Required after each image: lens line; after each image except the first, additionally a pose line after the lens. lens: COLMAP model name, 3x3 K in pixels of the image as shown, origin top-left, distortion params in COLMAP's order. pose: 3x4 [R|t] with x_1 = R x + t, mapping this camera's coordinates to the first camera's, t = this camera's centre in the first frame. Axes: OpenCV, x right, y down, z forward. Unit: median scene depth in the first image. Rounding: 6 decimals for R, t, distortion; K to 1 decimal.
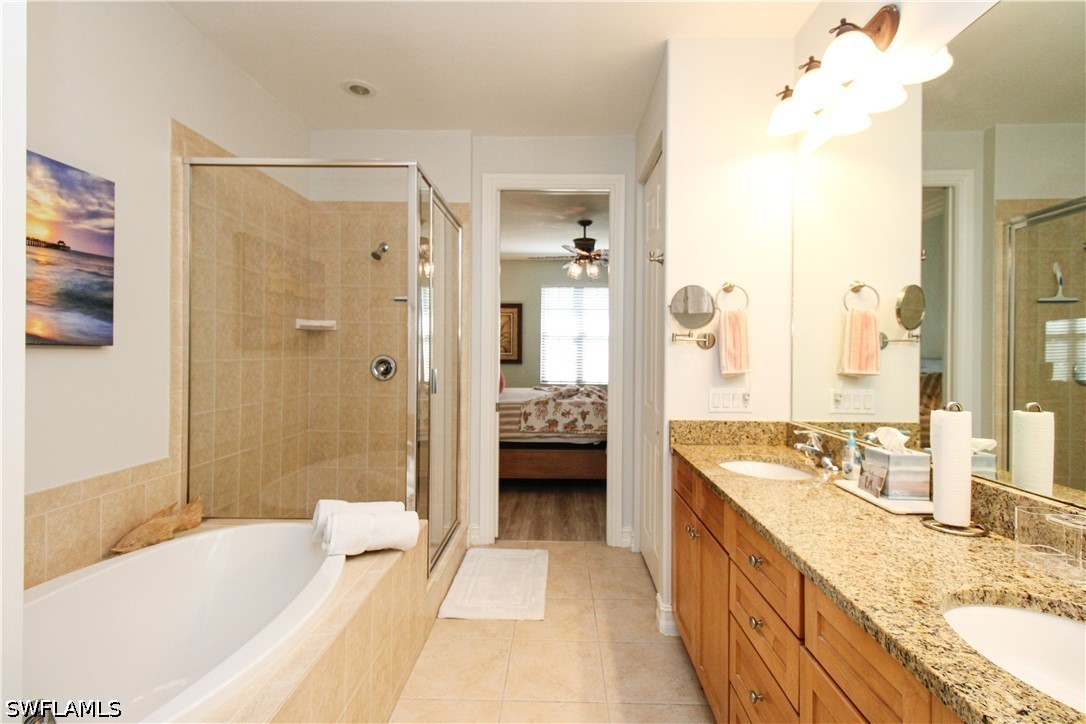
lens RADIAL K [[515.8, 0, 549.6], [0, 515.8, 352.7], [0, 0, 1]] dist [-0.000146, -0.013778]
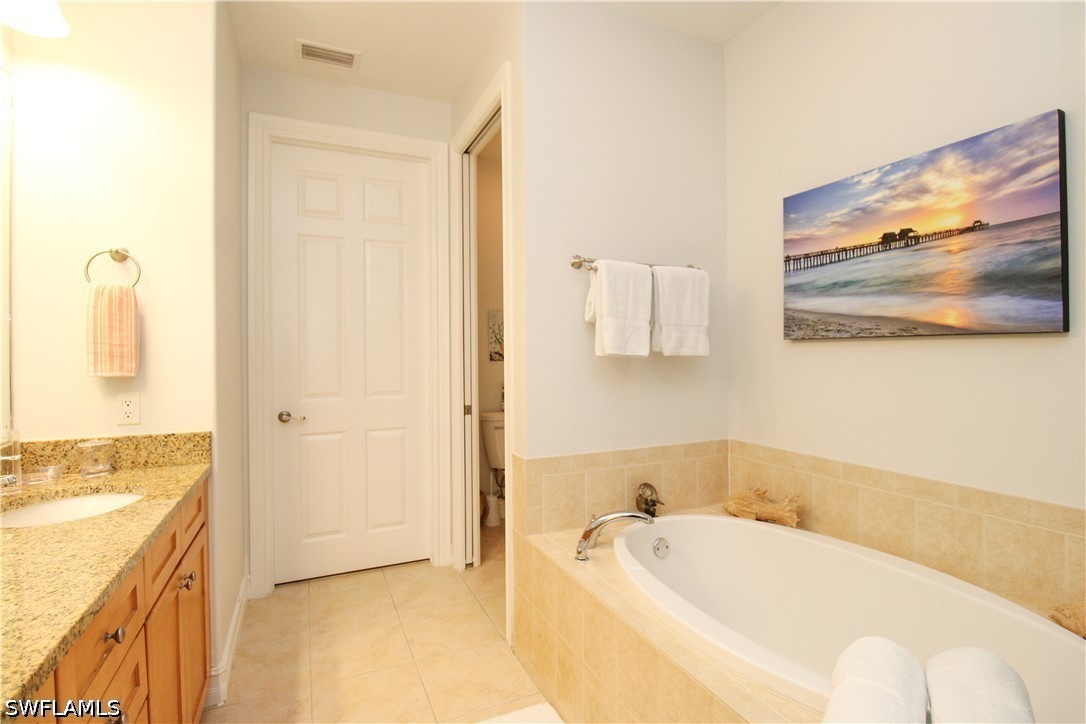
lens RADIAL K [[515.8, 0, 549.6], [0, 515.8, 352.7], [0, 0, 1]] dist [-0.000146, -0.013778]
pose [[-0.900664, 0.000191, -0.434517, 0.131437], [-0.000136, 1.000000, 0.000722, 0.017289], [0.434517, 0.000709, -0.900663, 1.467010]]
